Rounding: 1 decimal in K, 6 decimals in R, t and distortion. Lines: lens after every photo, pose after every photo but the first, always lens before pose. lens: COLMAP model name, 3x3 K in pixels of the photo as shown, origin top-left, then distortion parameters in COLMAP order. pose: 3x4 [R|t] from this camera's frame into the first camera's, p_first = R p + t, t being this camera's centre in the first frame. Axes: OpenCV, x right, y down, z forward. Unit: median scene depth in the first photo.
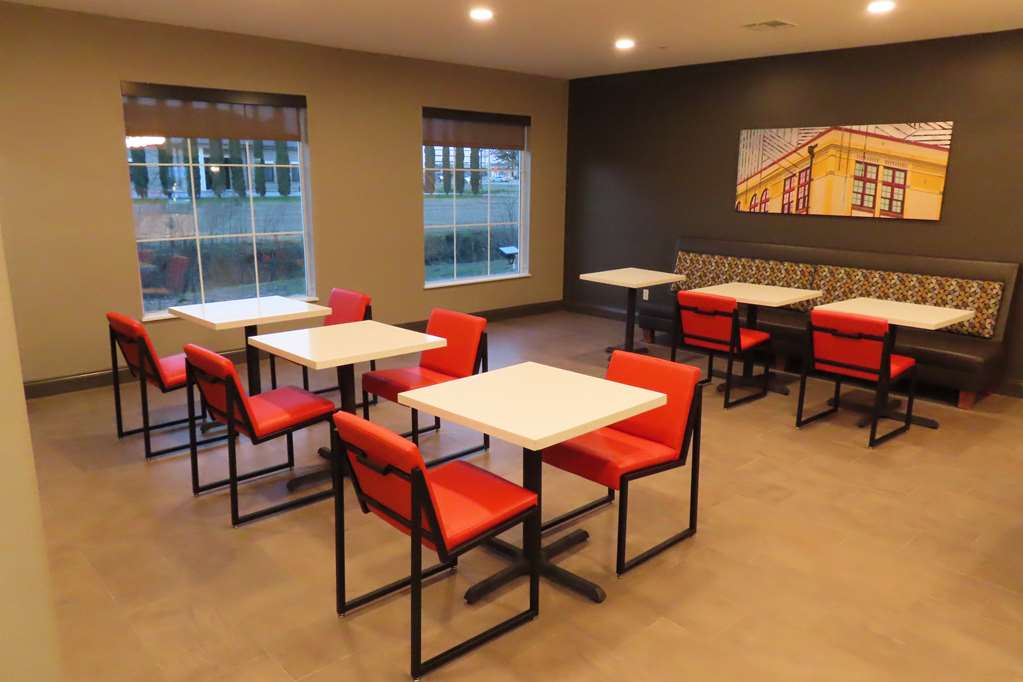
lens RADIAL K [[734.9, 0, 512.8], [0, 734.9, 344.3], [0, 0, 1]] dist [-0.013105, 0.003032]
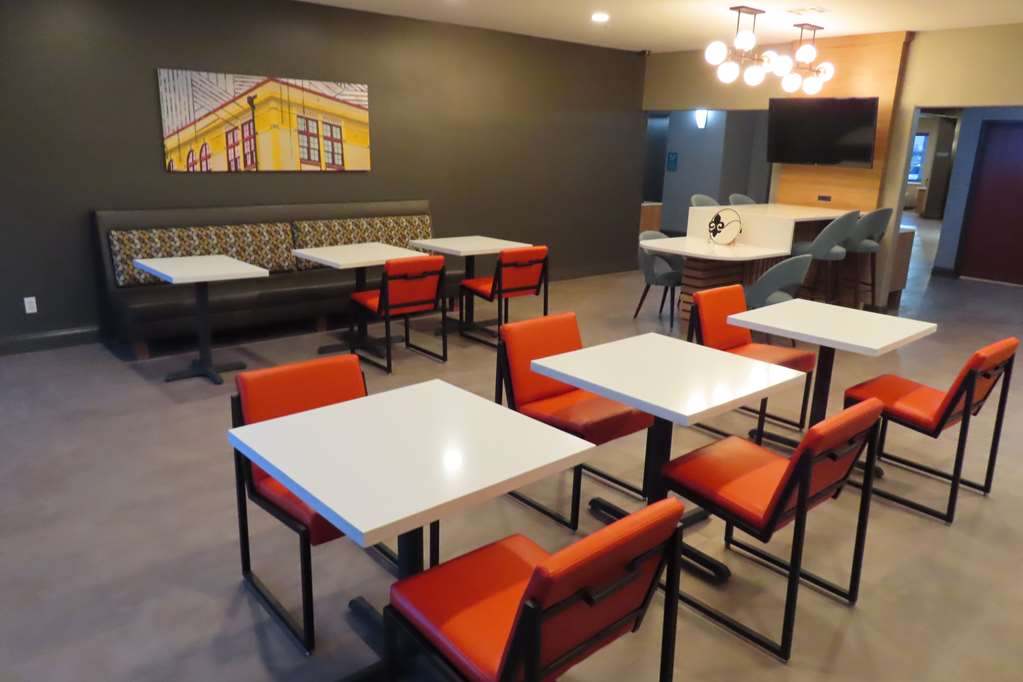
lens RADIAL K [[734.9, 0, 513.1], [0, 734.9, 336.2], [0, 0, 1]] dist [-0.013105, 0.003032]
pose [[0.038921, -0.261482, 0.964423, -0.565595], [0.197323, 0.948161, 0.249109, -0.151932], [-0.979566, 0.180607, 0.088500, 0.661961]]
